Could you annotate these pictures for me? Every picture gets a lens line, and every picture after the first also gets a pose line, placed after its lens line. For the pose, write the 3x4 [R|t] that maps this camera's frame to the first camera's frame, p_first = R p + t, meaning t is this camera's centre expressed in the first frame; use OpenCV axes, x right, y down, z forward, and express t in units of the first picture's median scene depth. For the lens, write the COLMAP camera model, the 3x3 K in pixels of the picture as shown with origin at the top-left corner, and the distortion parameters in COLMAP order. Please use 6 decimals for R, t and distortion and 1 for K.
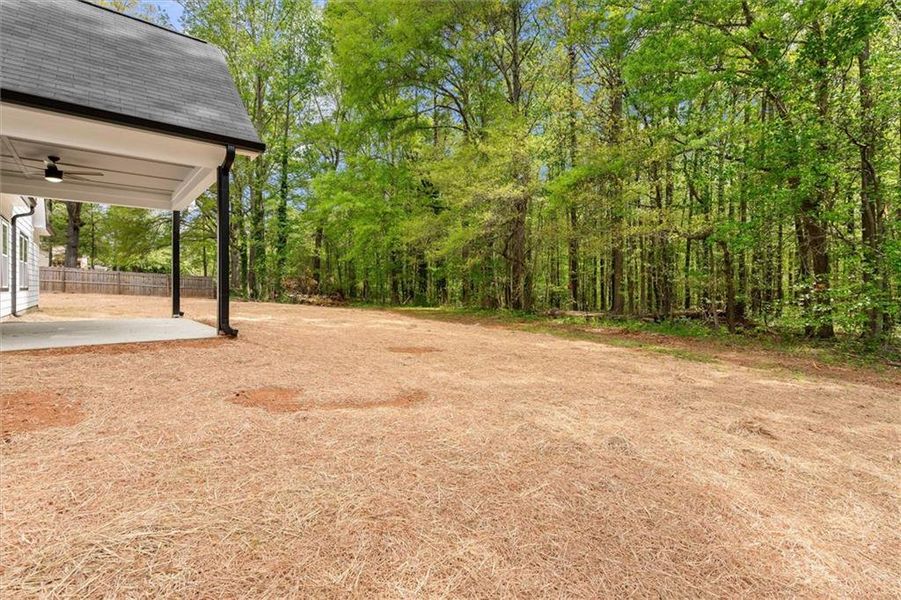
lens RADIAL K [[417.6, 0, 447.0], [0, 417.6, 290.8], [0, 0, 1]] dist [-0.000507, 0.000226]
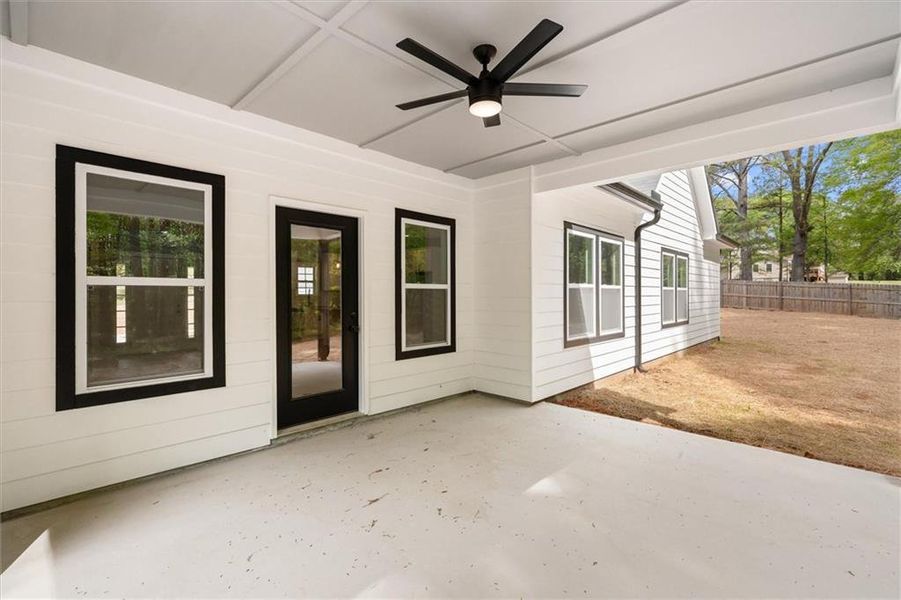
lens RADIAL K [[417.6, 0, 447.0], [0, 417.6, 290.8], [0, 0, 1]] dist [-0.000507, 0.000226]
pose [[0.109050, -0.016543, -0.993899, -0.296164], [0.000158, 0.999862, -0.016625, -0.048946], [0.994036, 0.001656, 0.109037, 0.481348]]
